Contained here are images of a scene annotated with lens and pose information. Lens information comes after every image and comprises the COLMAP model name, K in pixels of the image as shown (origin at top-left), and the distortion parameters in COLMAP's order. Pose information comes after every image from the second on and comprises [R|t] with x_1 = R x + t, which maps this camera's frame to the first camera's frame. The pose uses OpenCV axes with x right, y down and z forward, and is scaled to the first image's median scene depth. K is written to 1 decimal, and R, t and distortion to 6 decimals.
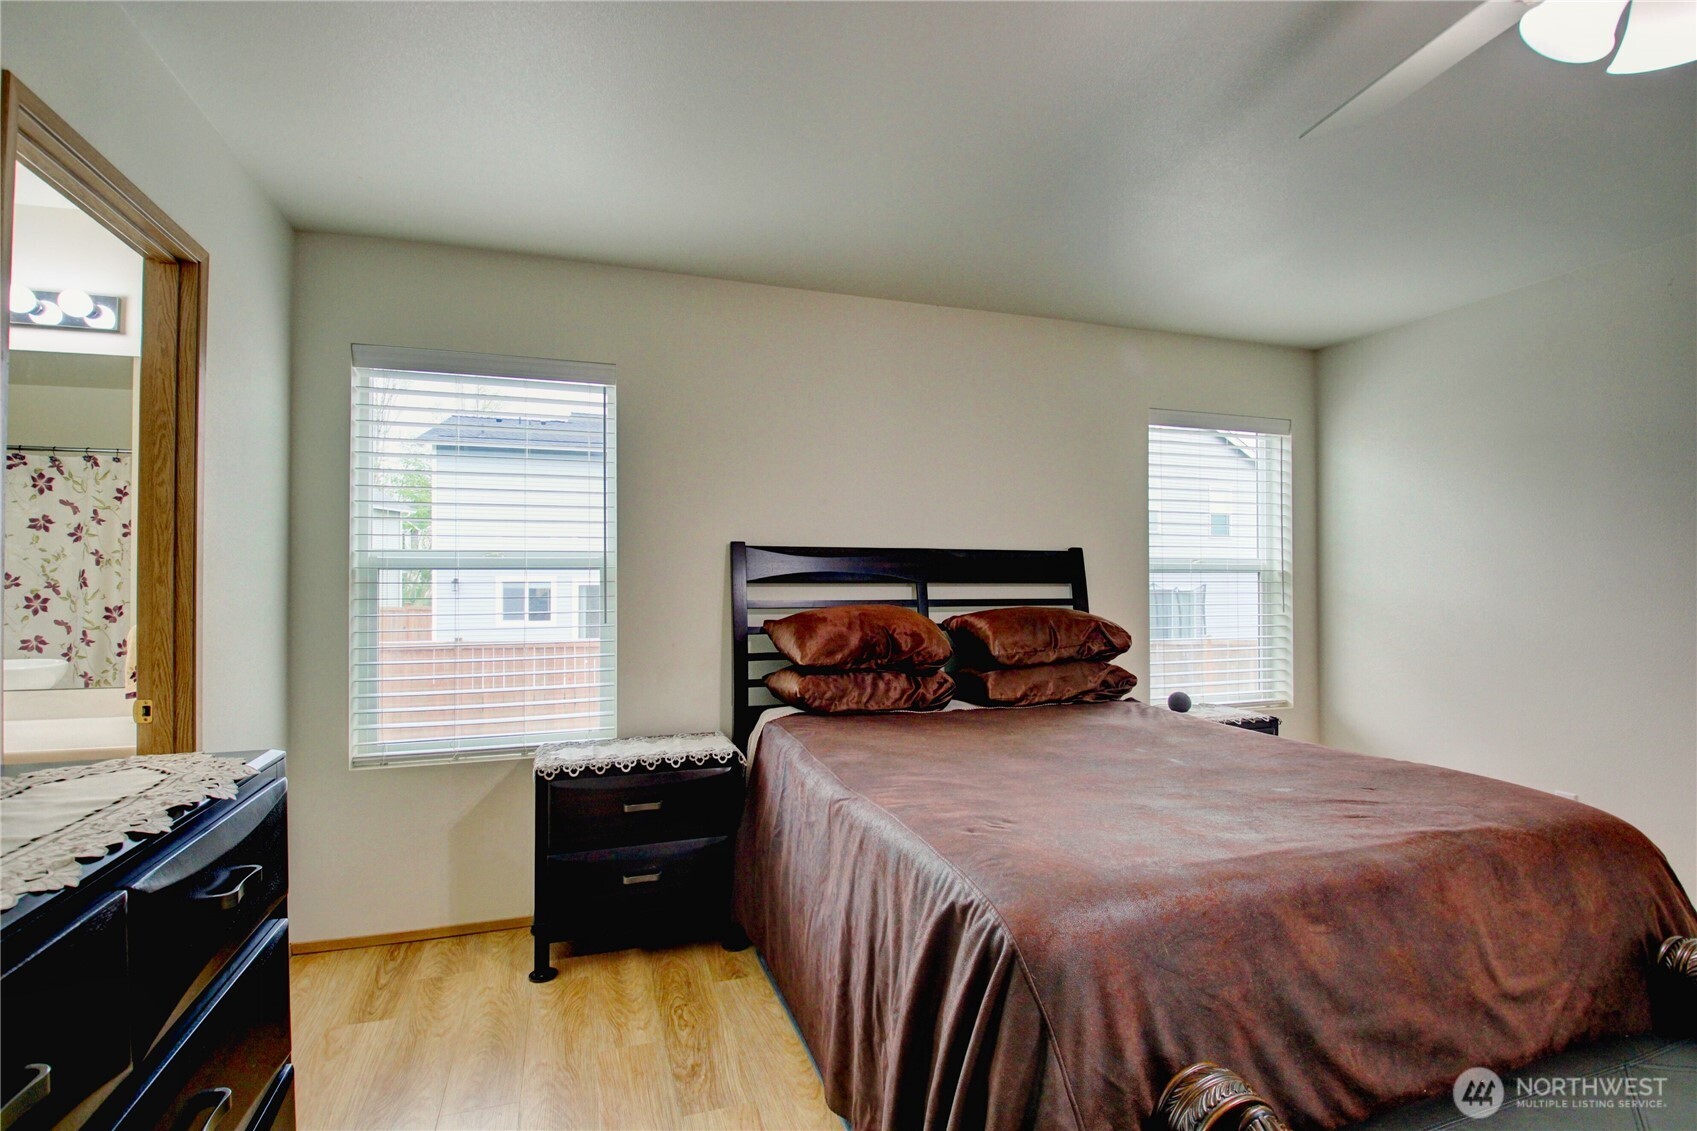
lens RADIAL K [[786.2, 0, 844.7], [0, 786.2, 575.1], [0, 0, 1]] dist [0.003049, -0.018393]
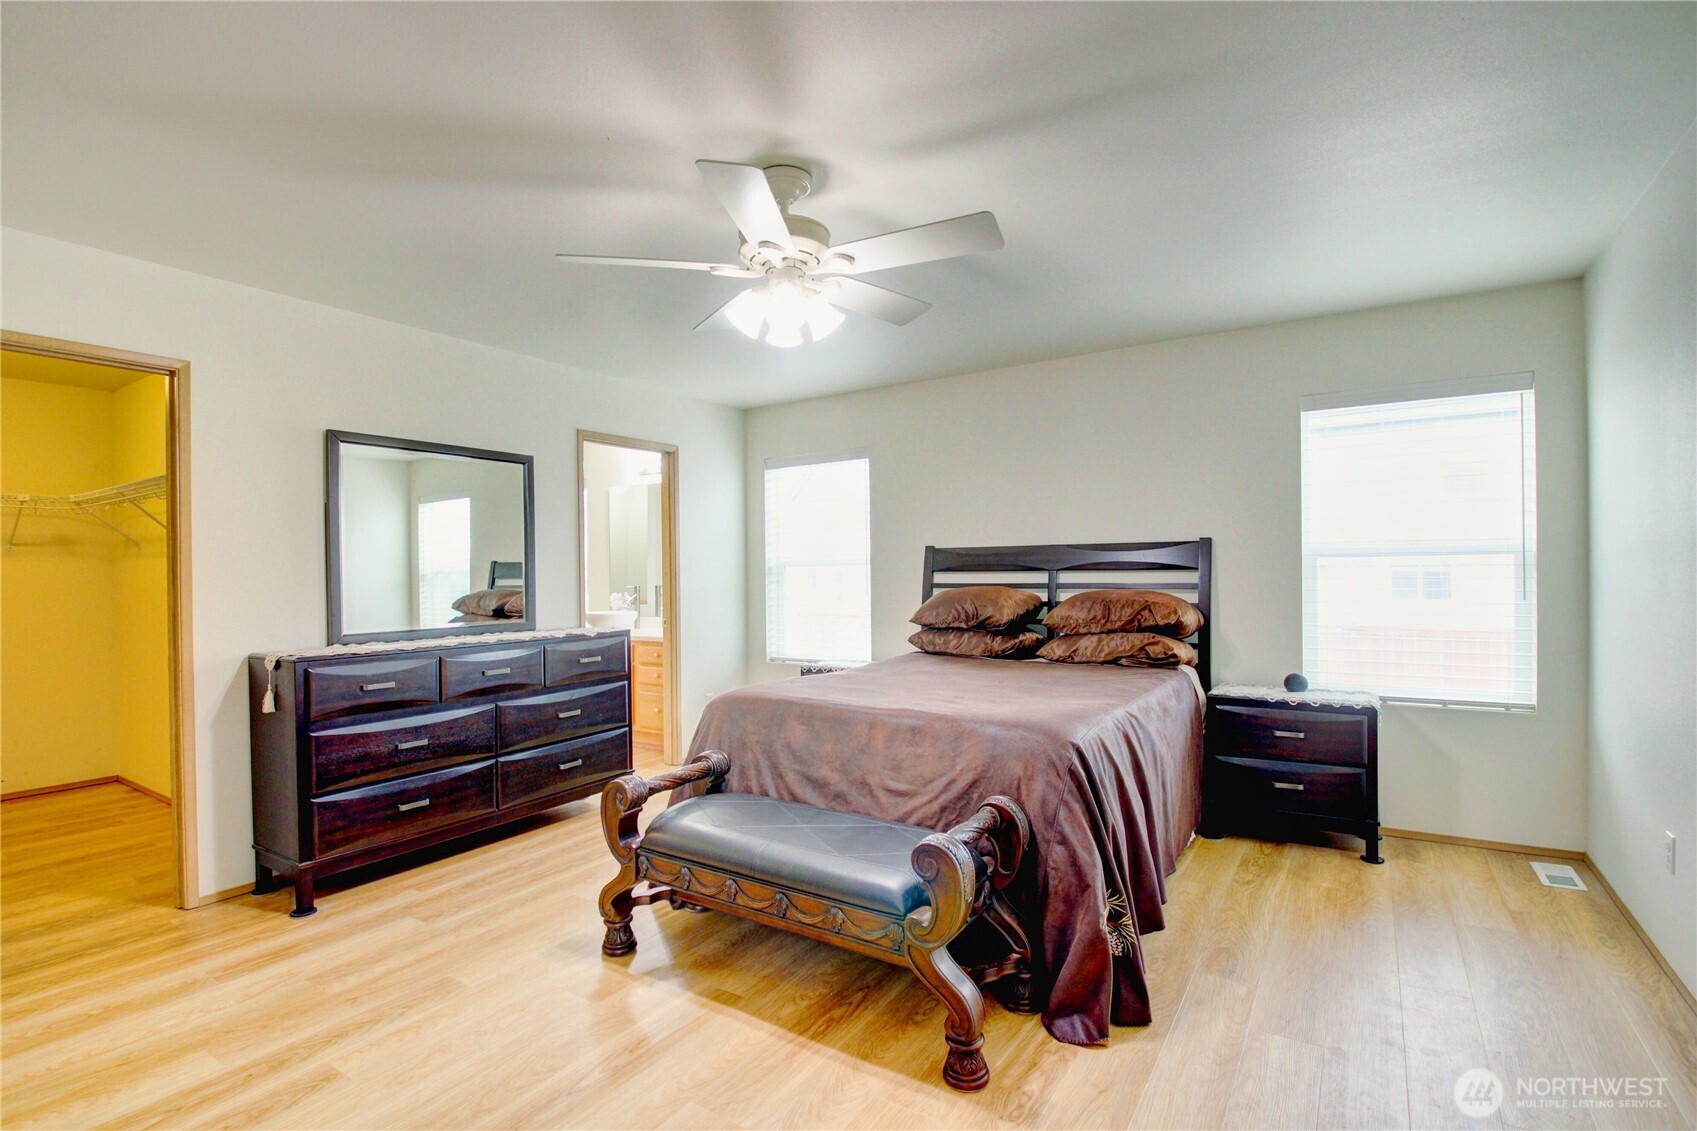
lens RADIAL K [[786.2, 0, 856.8], [0, 786.2, 573.0], [0, 0, 1]] dist [0.003049, -0.018393]
pose [[0.620896, -0.010654, -0.783821, 1.091341], [0.017590, 0.999845, 0.000344, 0.007952], [0.783696, -0.014001, 0.620987, -0.113542]]
